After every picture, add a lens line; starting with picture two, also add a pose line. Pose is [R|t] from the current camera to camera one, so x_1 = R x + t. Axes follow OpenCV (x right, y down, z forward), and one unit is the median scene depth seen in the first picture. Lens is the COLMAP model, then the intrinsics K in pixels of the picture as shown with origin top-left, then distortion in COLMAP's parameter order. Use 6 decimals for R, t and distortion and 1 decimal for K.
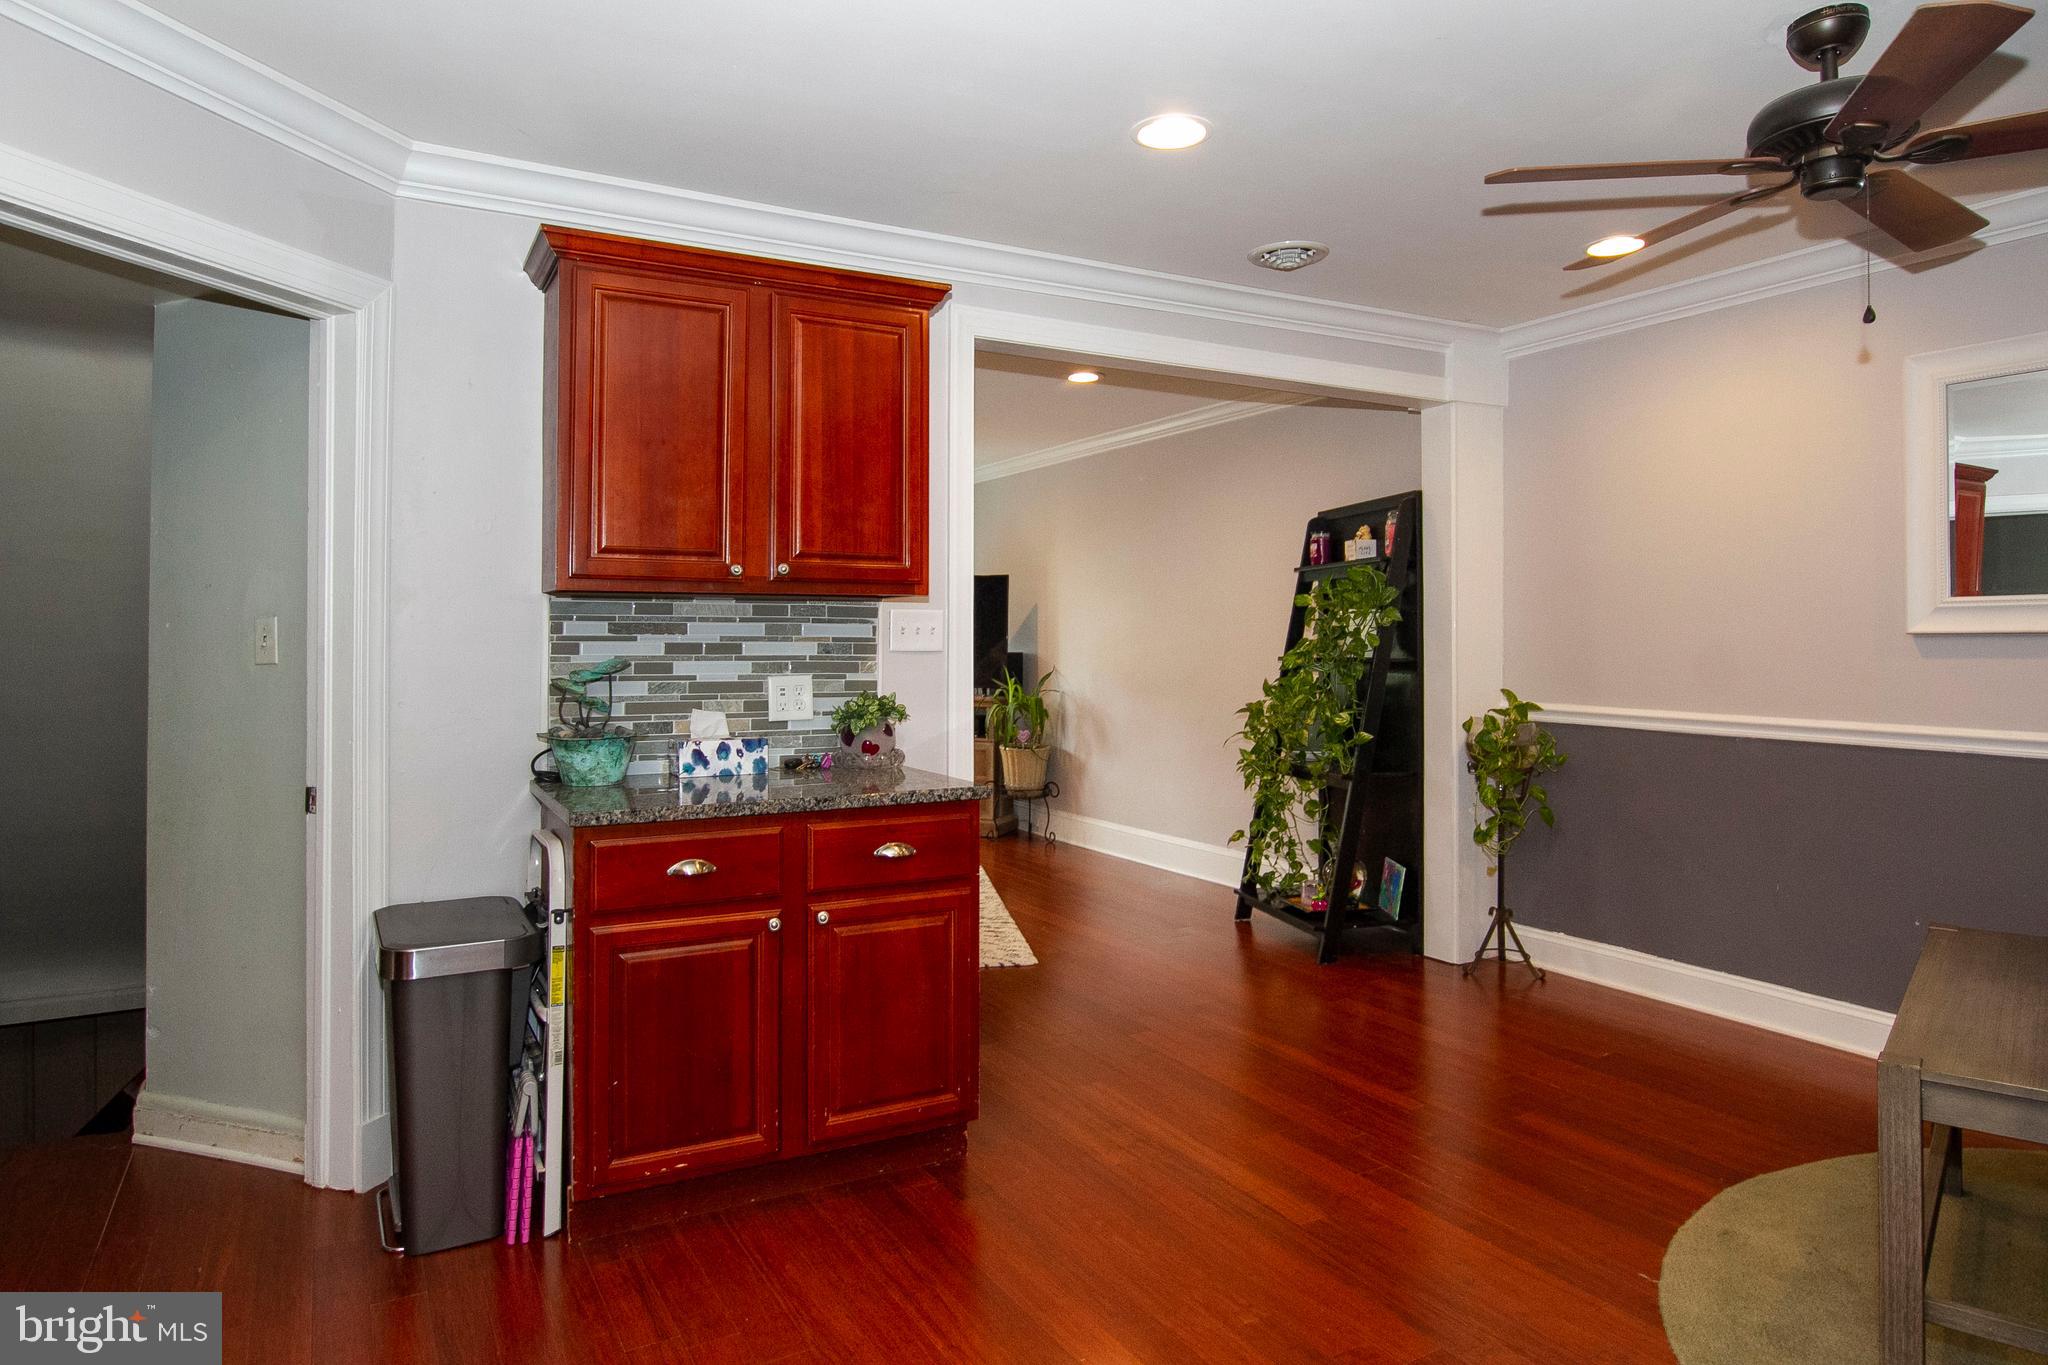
lens RADIAL K [[1203.0, 0, 1026.2], [0, 1203.0, 639.4], [0, 0, 1]] dist [-0.013647, 0.002207]
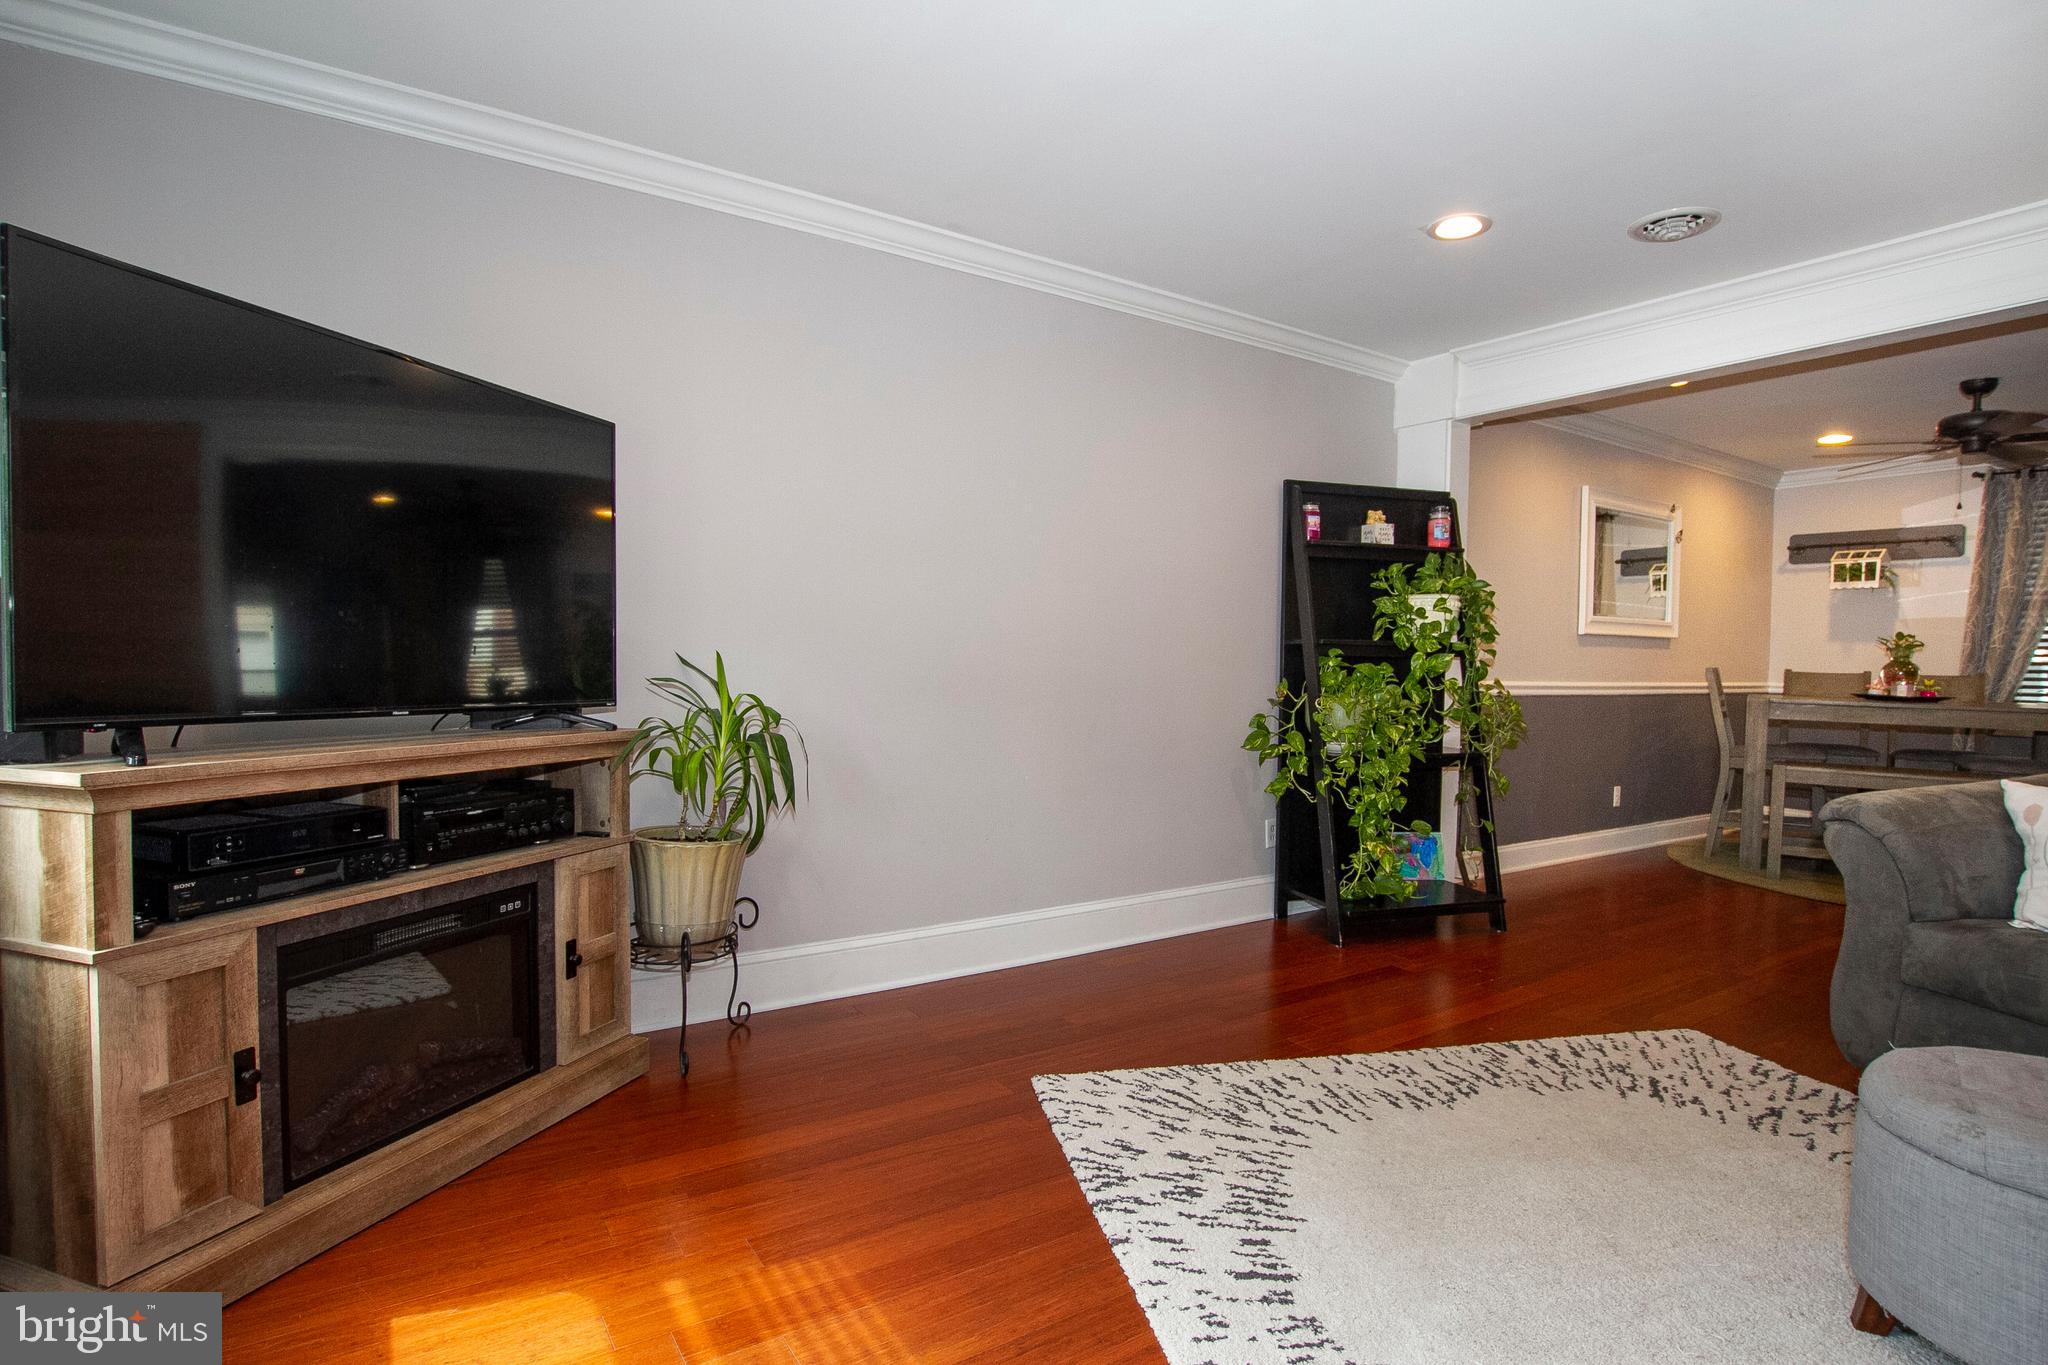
lens RADIAL K [[1008.8, 0, 1029.6], [0, 1008.8, 686.4], [0, 0, 1]] dist [-0.023690, 0.000805]
pose [[-0.053179, -0.030605, 0.998116, -0.605284], [-0.020044, 0.999362, 0.029575, 0.035739], [-0.998384, -0.018433, -0.053758, 1.467961]]
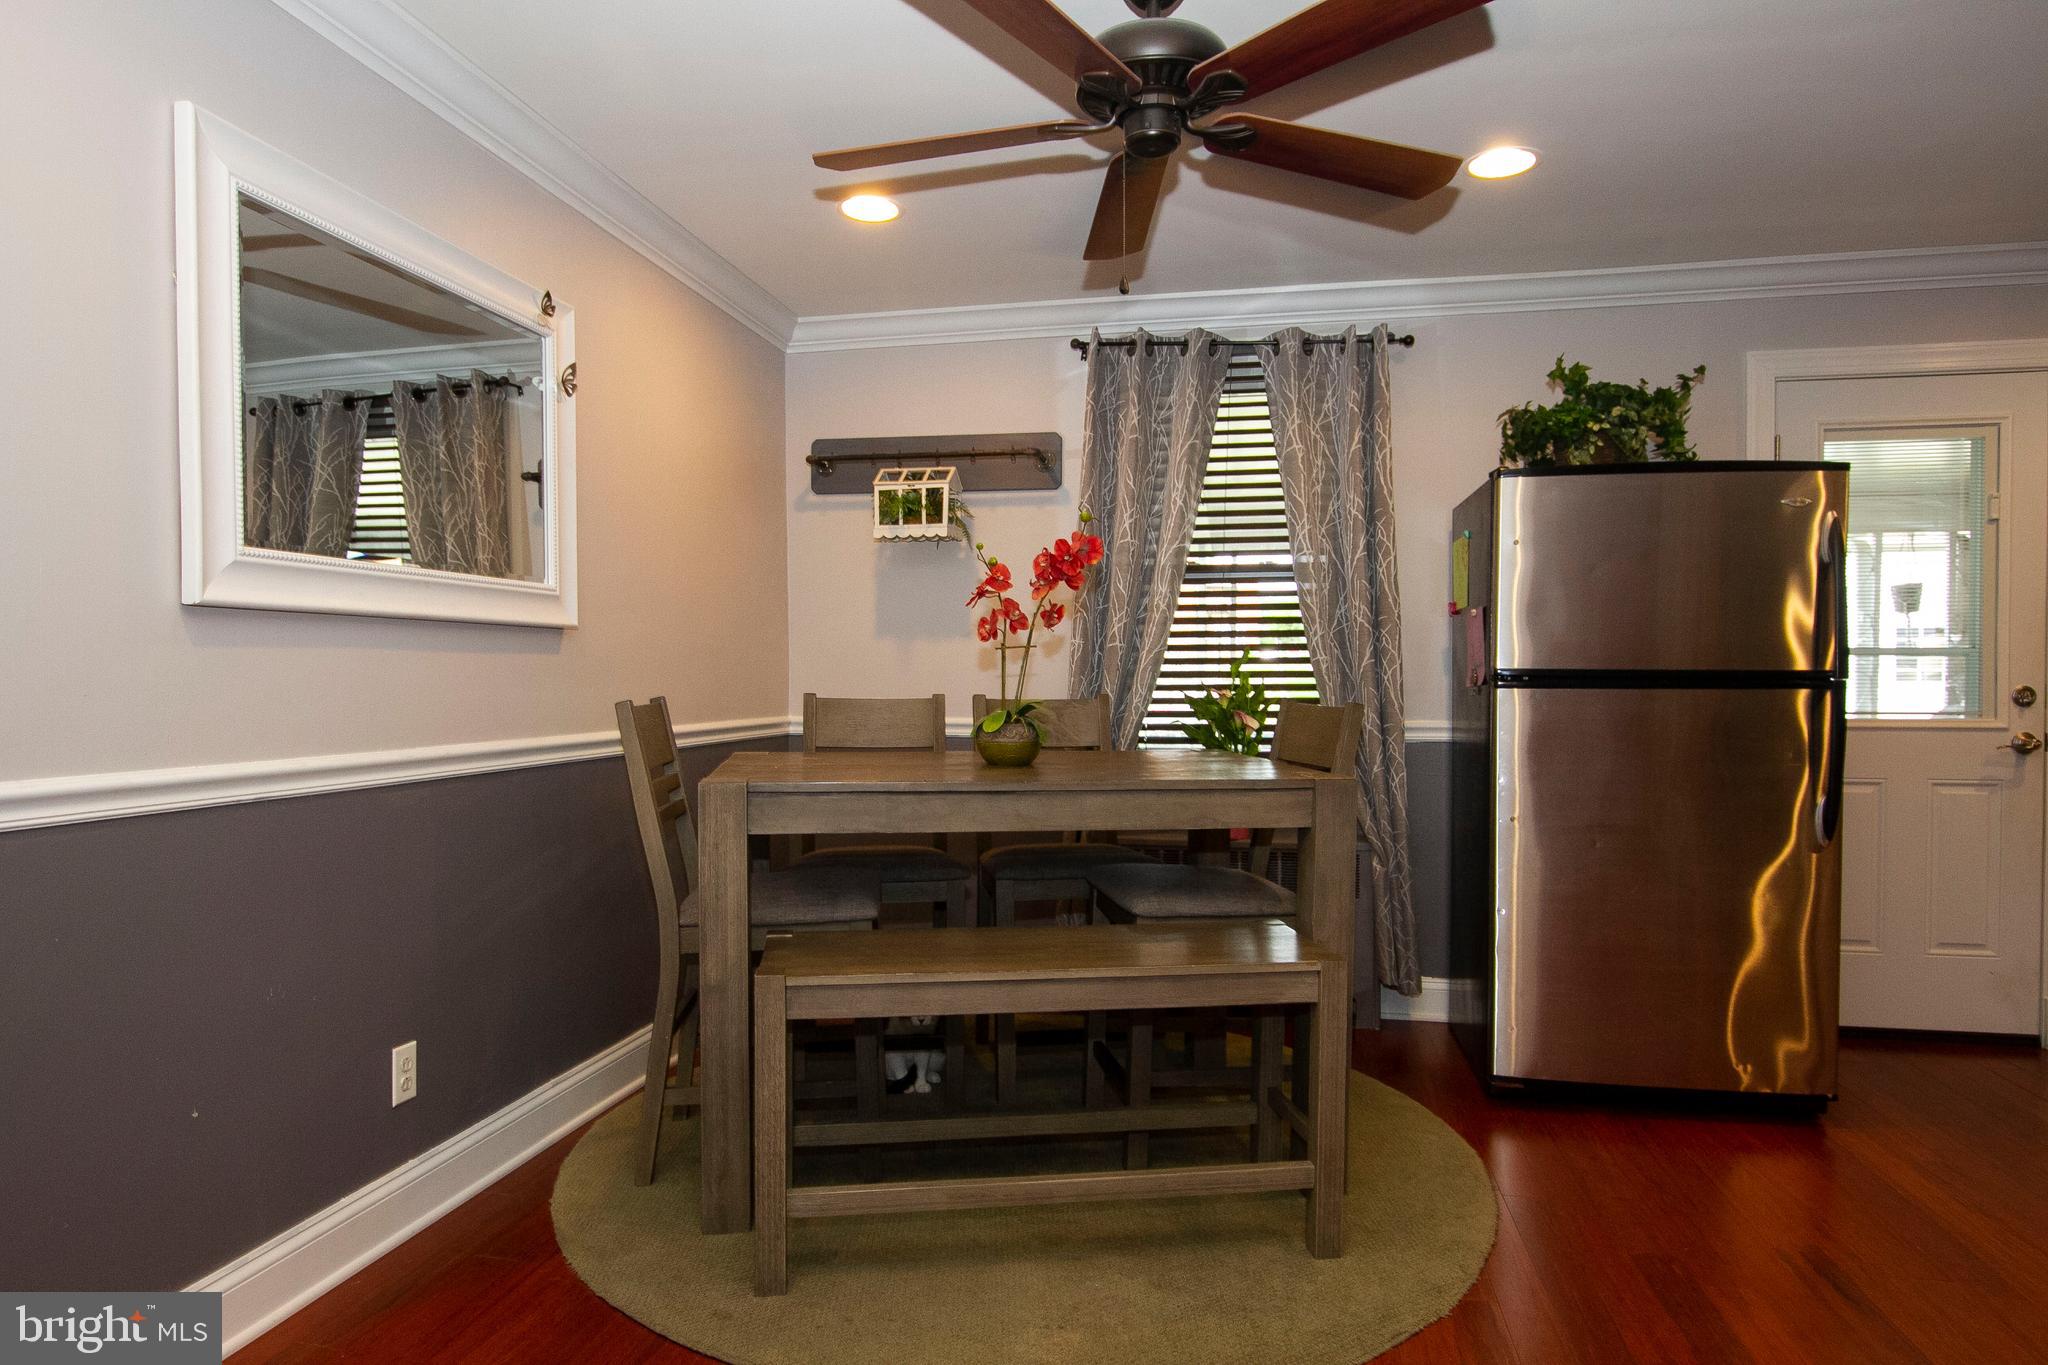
lens RADIAL K [[1205.2, 0, 1026.0], [0, 1205.2, 703.1], [0, 0, 1]] dist [-0.009561, -0.000093]
pose [[-0.752191, -0.016429, 0.658740, 0.064850], [-0.003046, 0.999765, 0.021456, 0.020673], [-0.658938, 0.014133, -0.752065, 0.864880]]
